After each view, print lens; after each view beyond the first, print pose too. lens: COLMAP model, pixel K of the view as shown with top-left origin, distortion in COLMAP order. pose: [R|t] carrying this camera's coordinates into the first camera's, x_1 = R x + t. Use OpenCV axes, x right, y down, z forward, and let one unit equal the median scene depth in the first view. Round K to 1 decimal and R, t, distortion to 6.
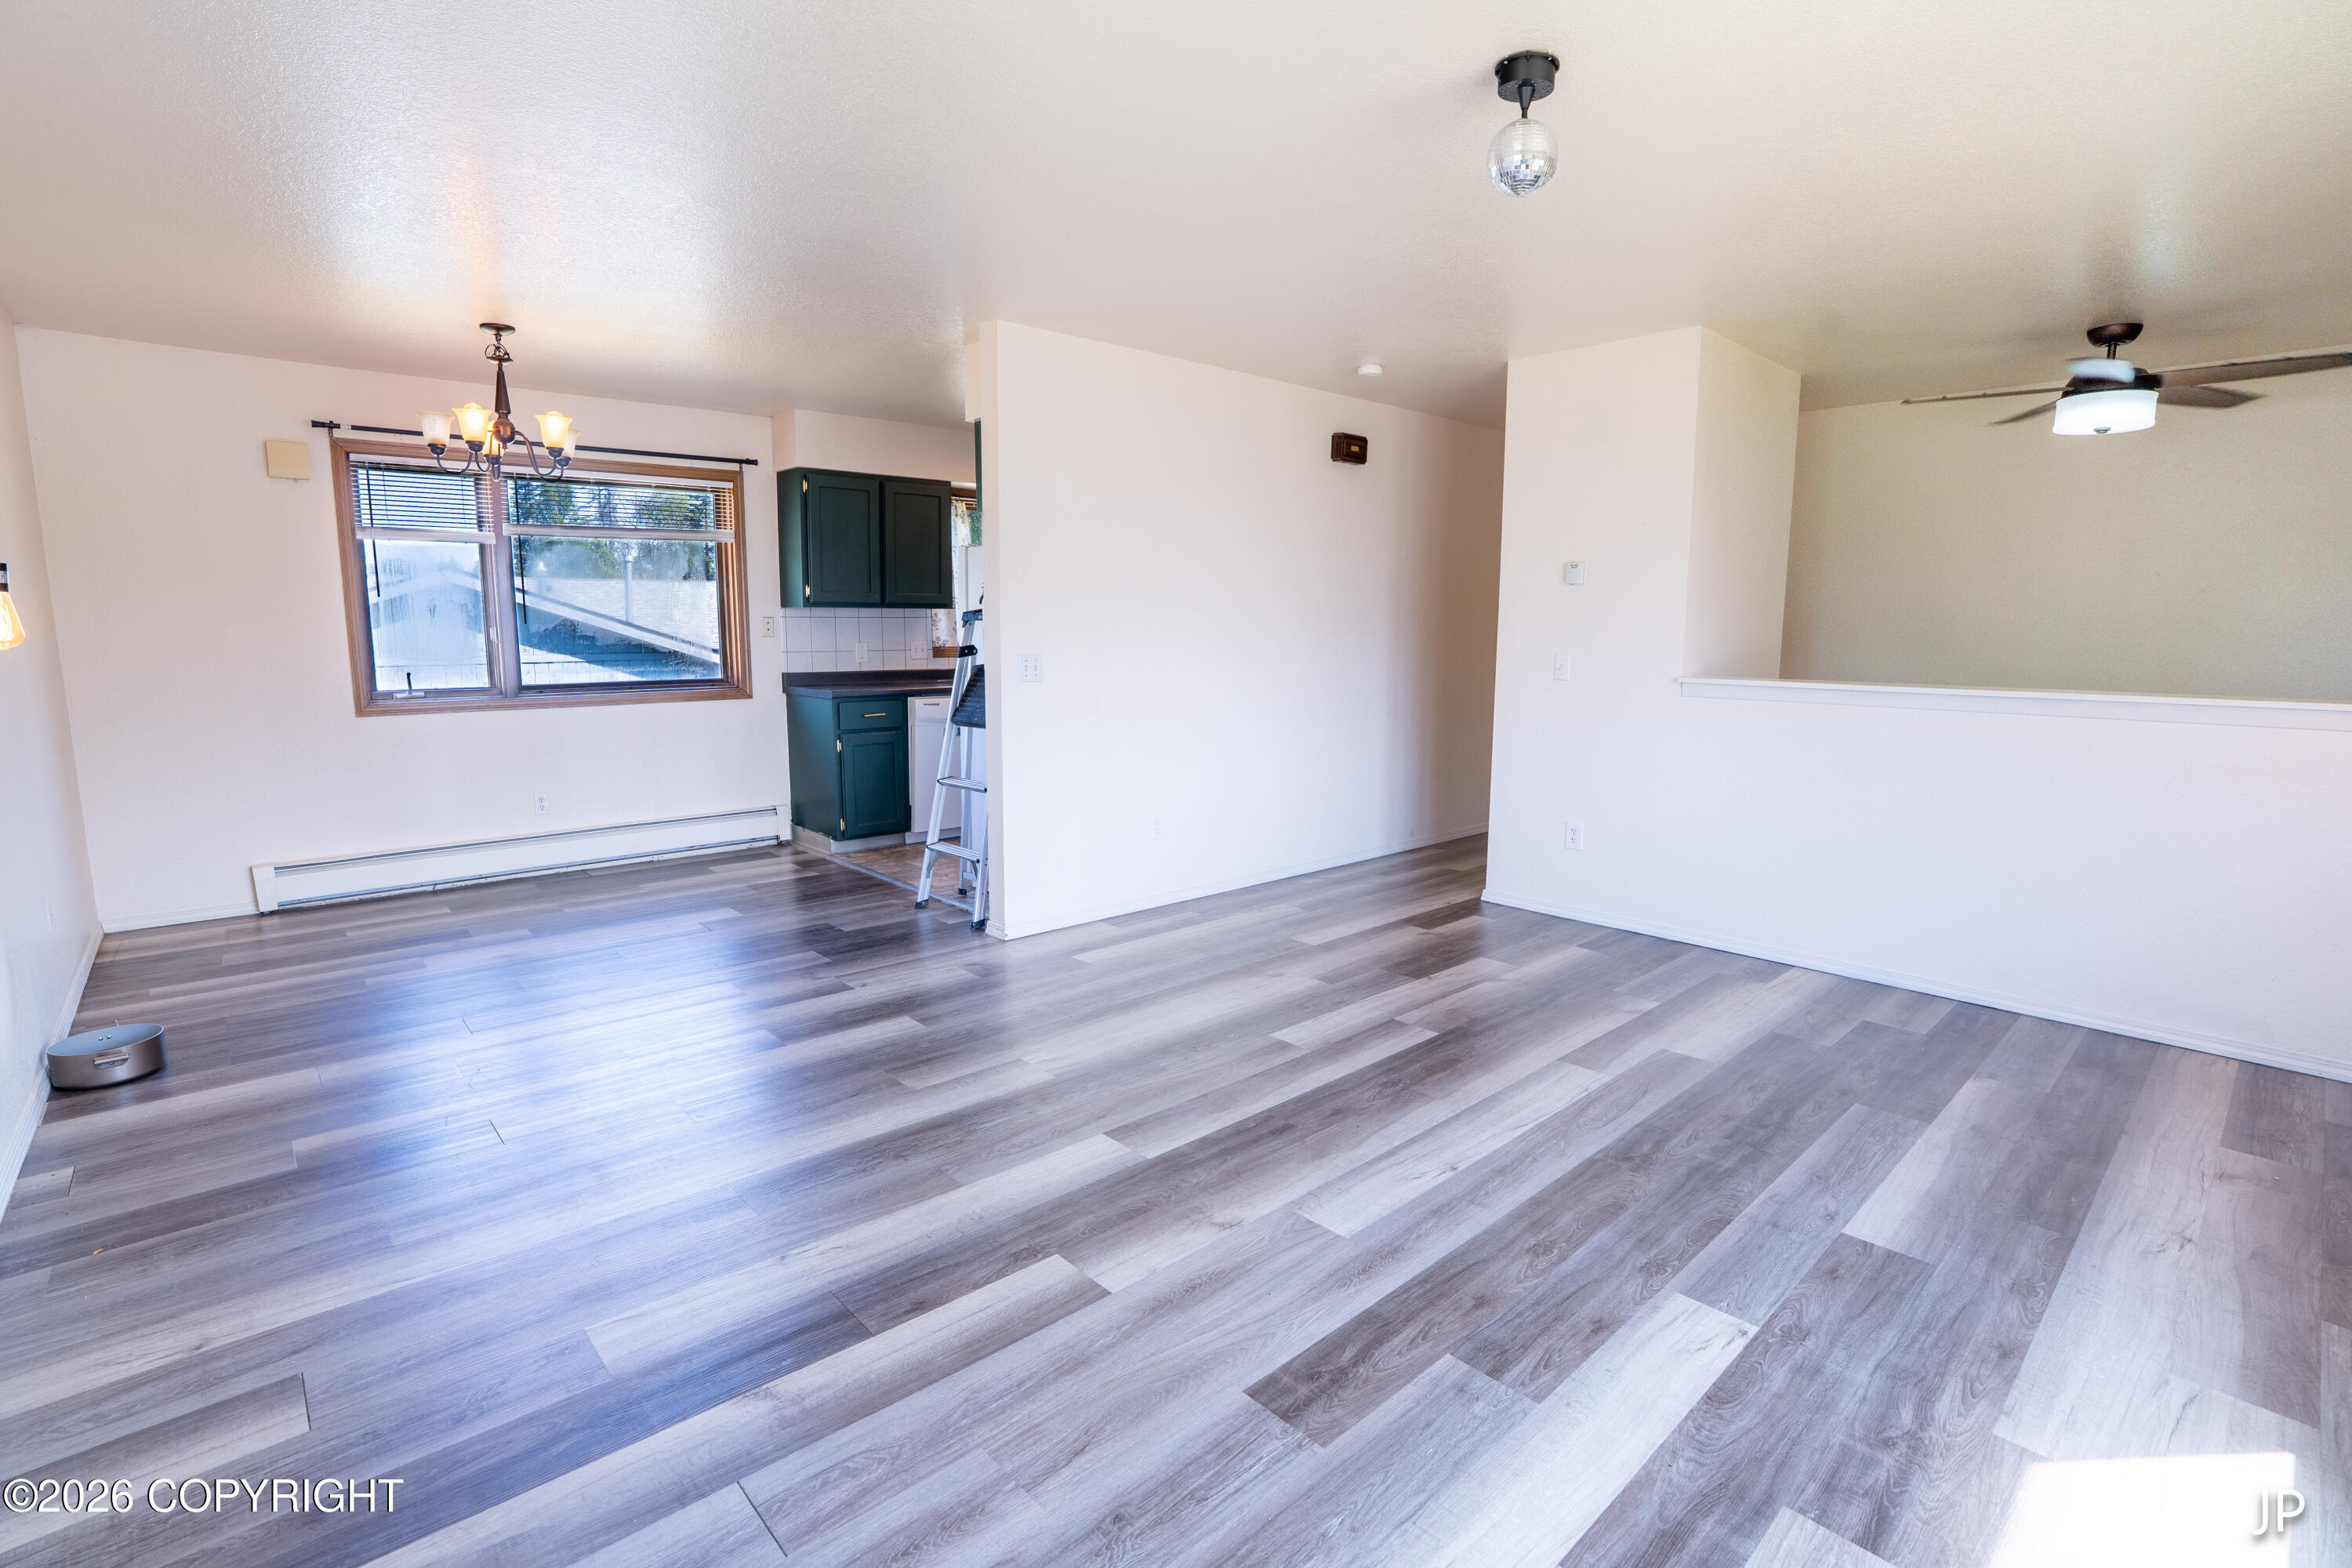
lens RADIAL K [[1096.9, 0, 1171.1], [0, 1096.9, 781.3], [0, 0, 1]] dist [-0.070129, 0.026782]
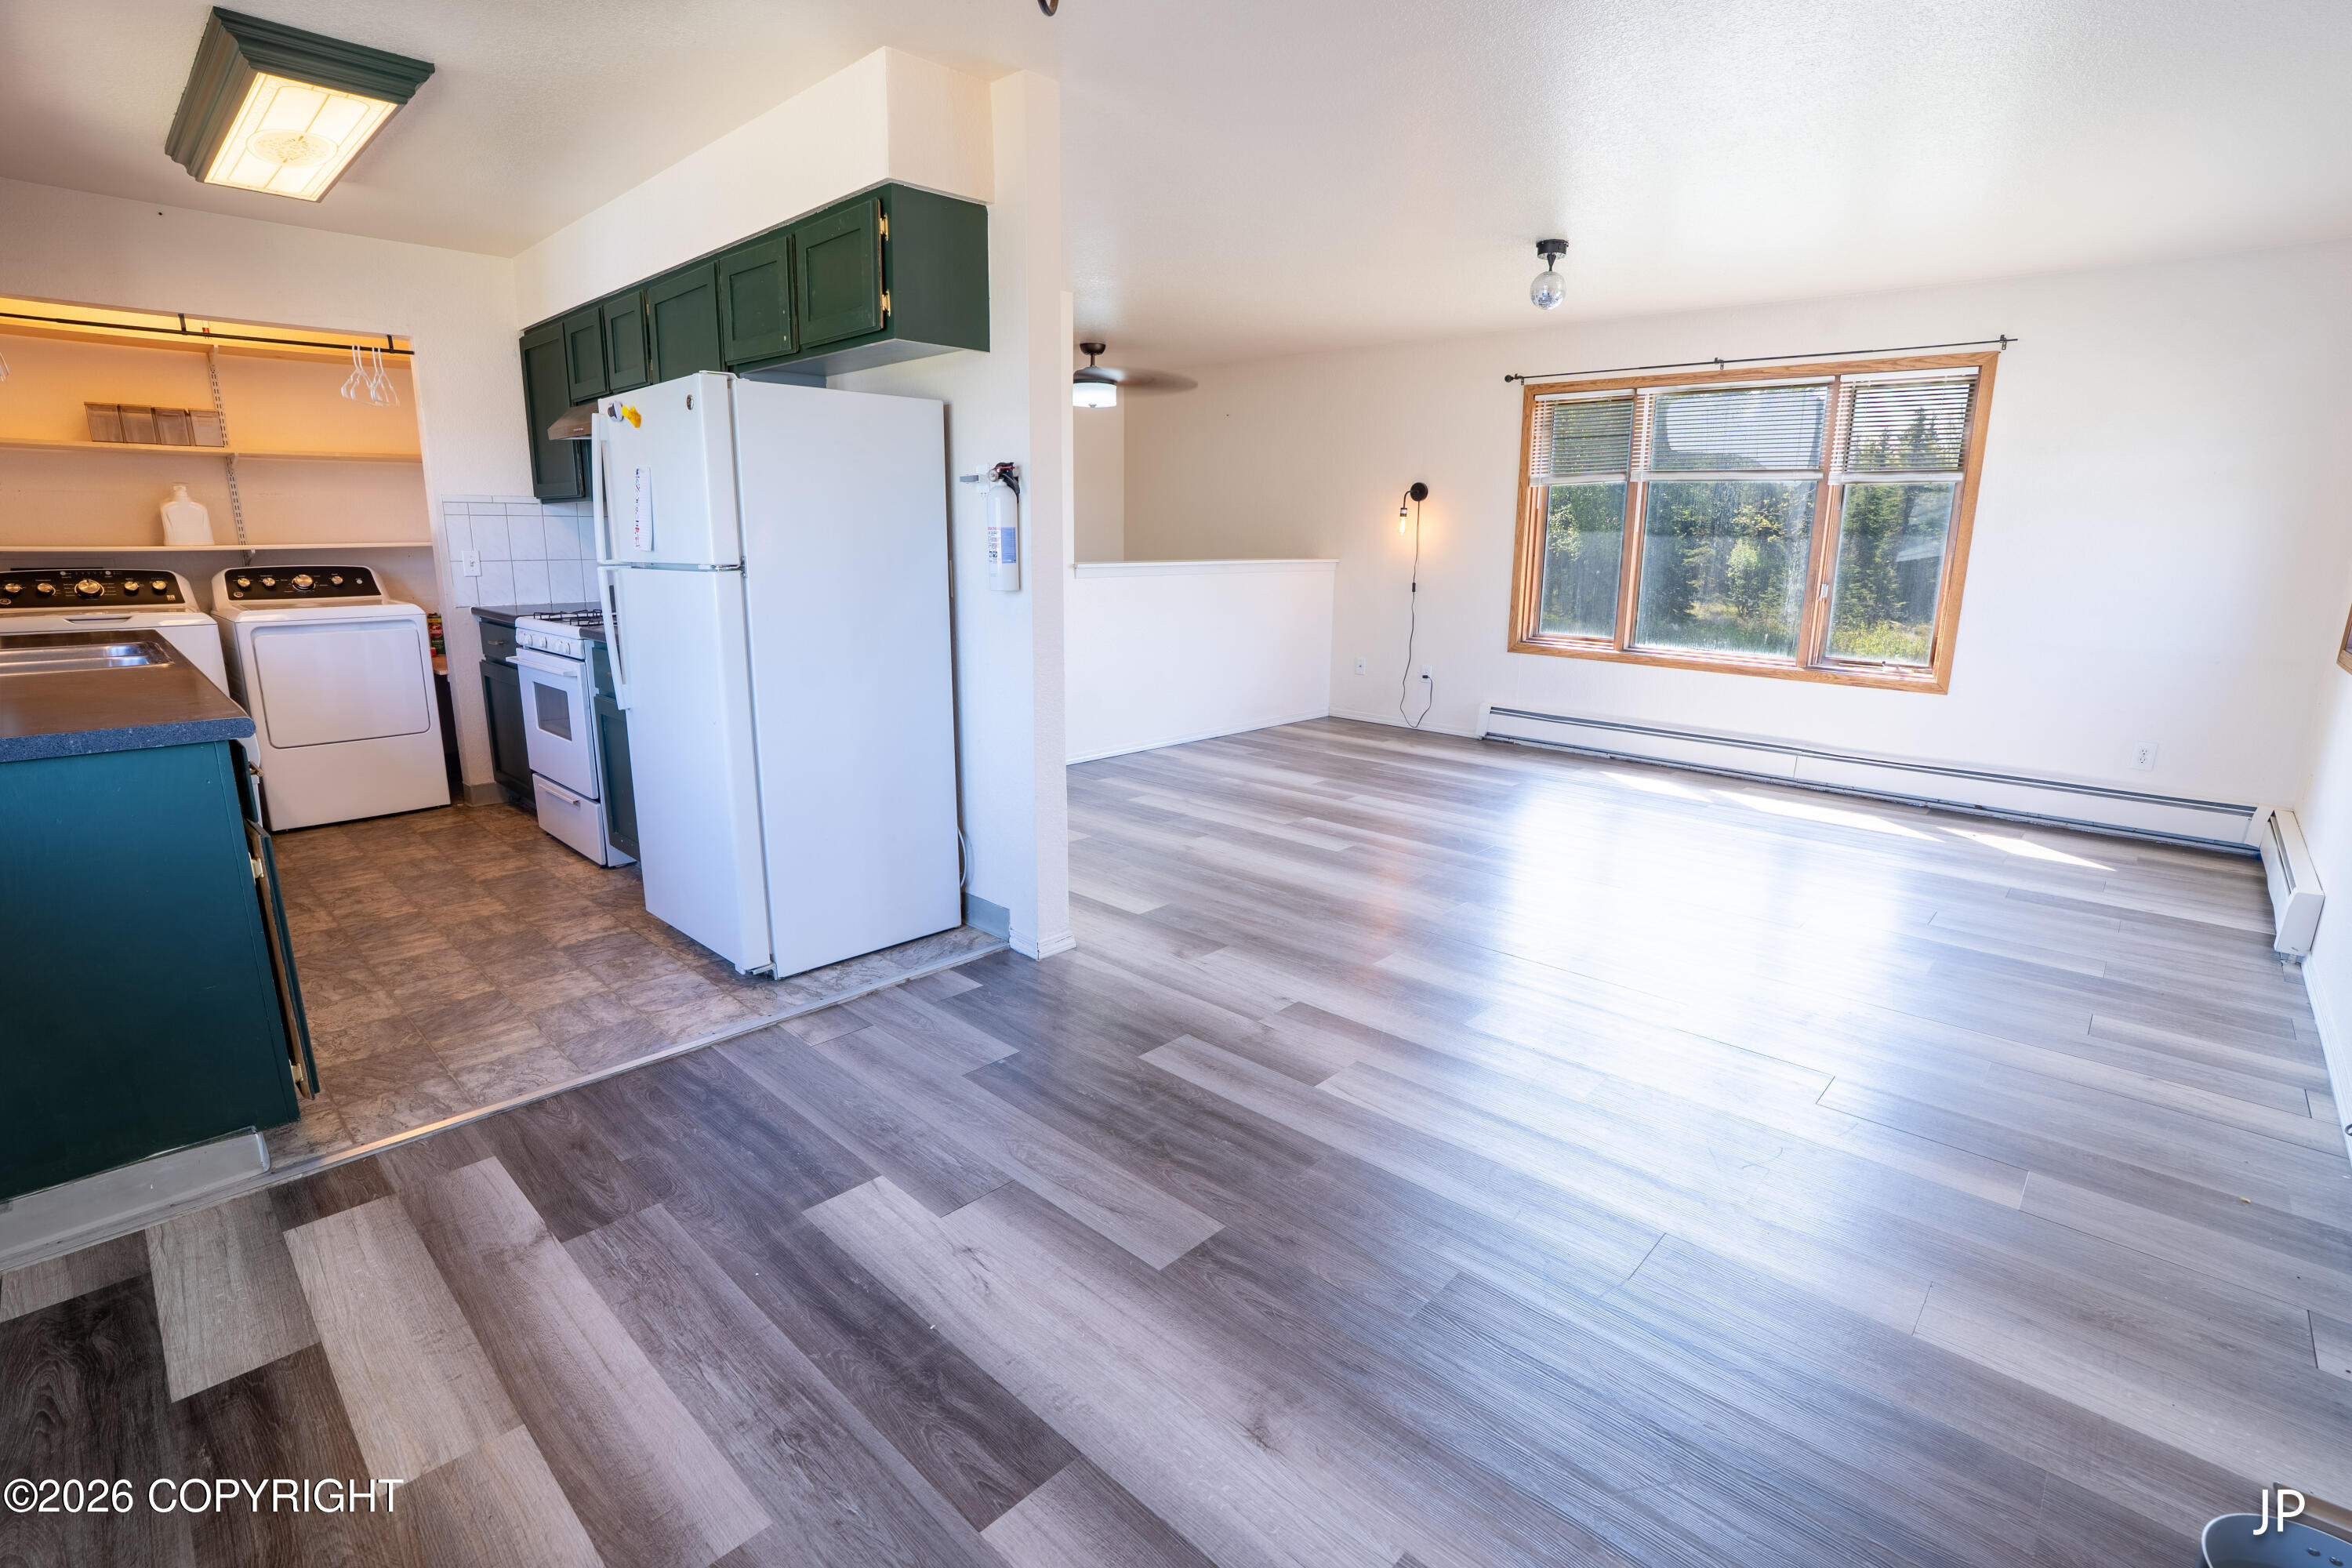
lens RADIAL K [[1096.9, 0, 1171.1], [0, 1096.9, 781.3], [0, 0, 1]] dist [-0.070129, 0.026782]
pose [[-0.071833, -0.227574, 0.971108, -0.932785], [0.131231, 0.963002, 0.235382, -0.145262], [-0.988746, 0.144348, -0.039311, 1.014295]]
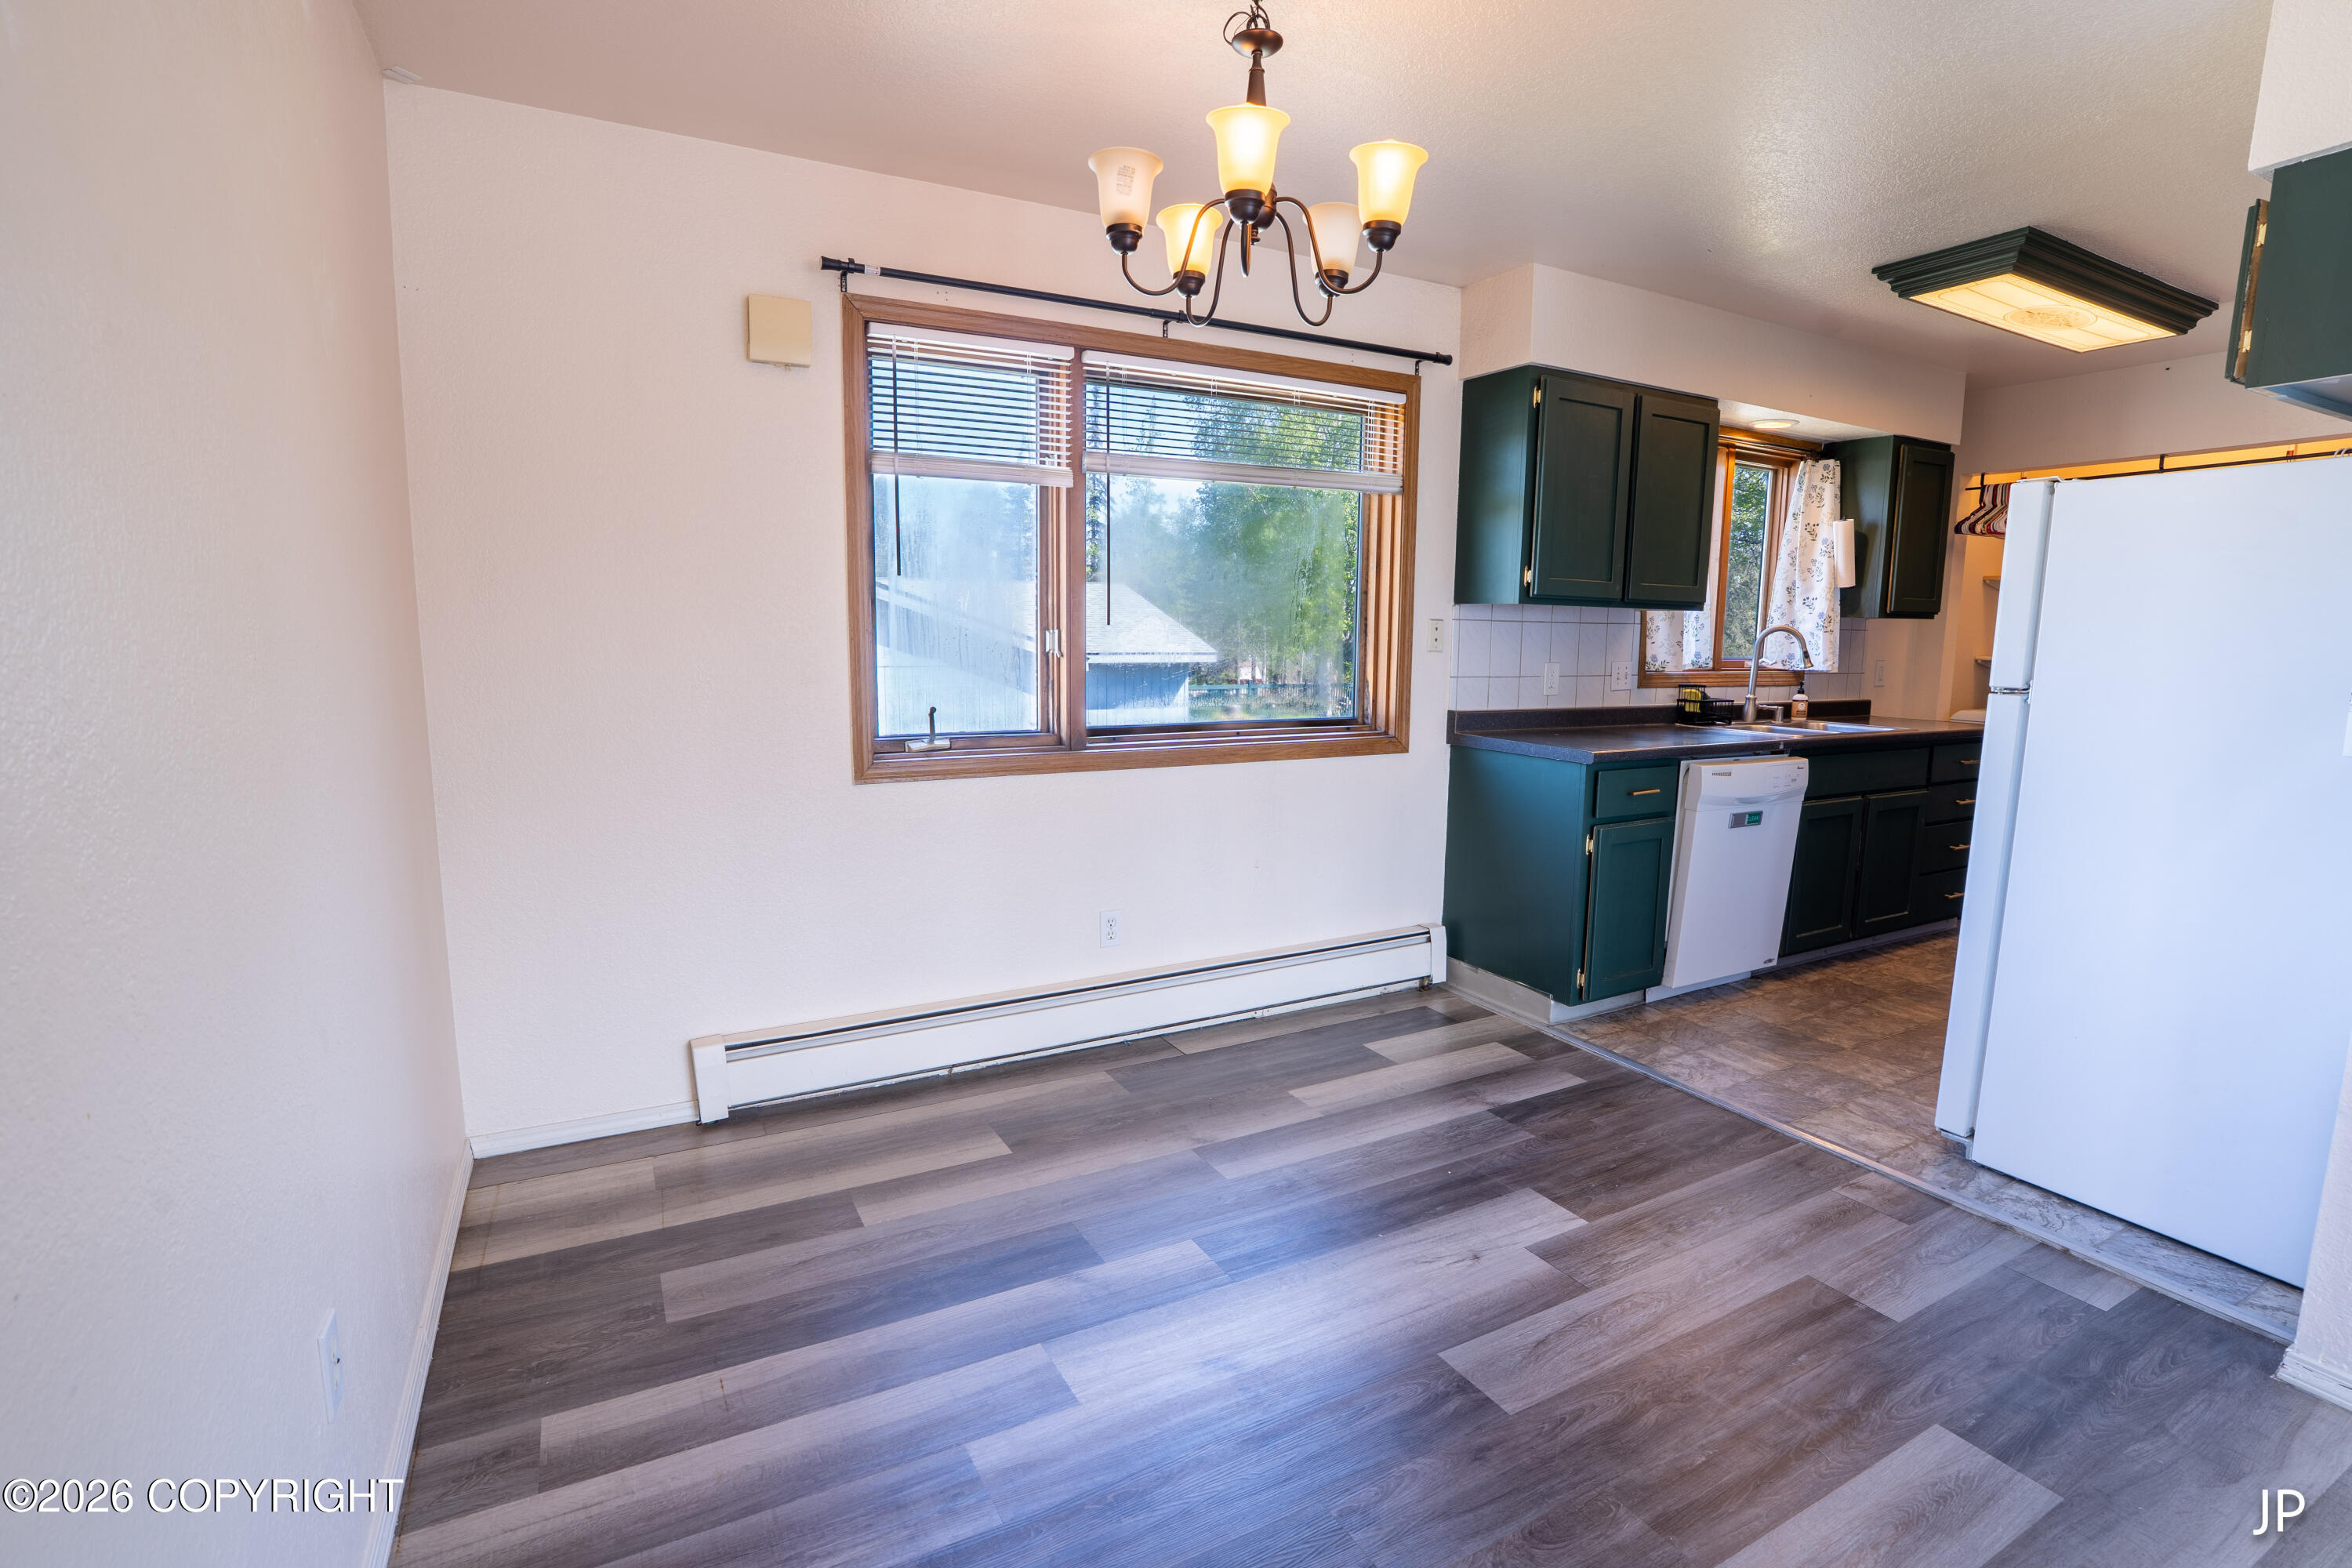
lens RADIAL K [[1096.9, 0, 1171.1], [0, 1096.9, 781.3], [0, 0, 1]] dist [-0.070129, 0.026782]
pose [[0.970612, 0.038952, -0.237476, -0.546420], [-0.040406, 0.999183, -0.001255, -0.080234], [0.237233, 0.010813, 0.971393, 0.553697]]
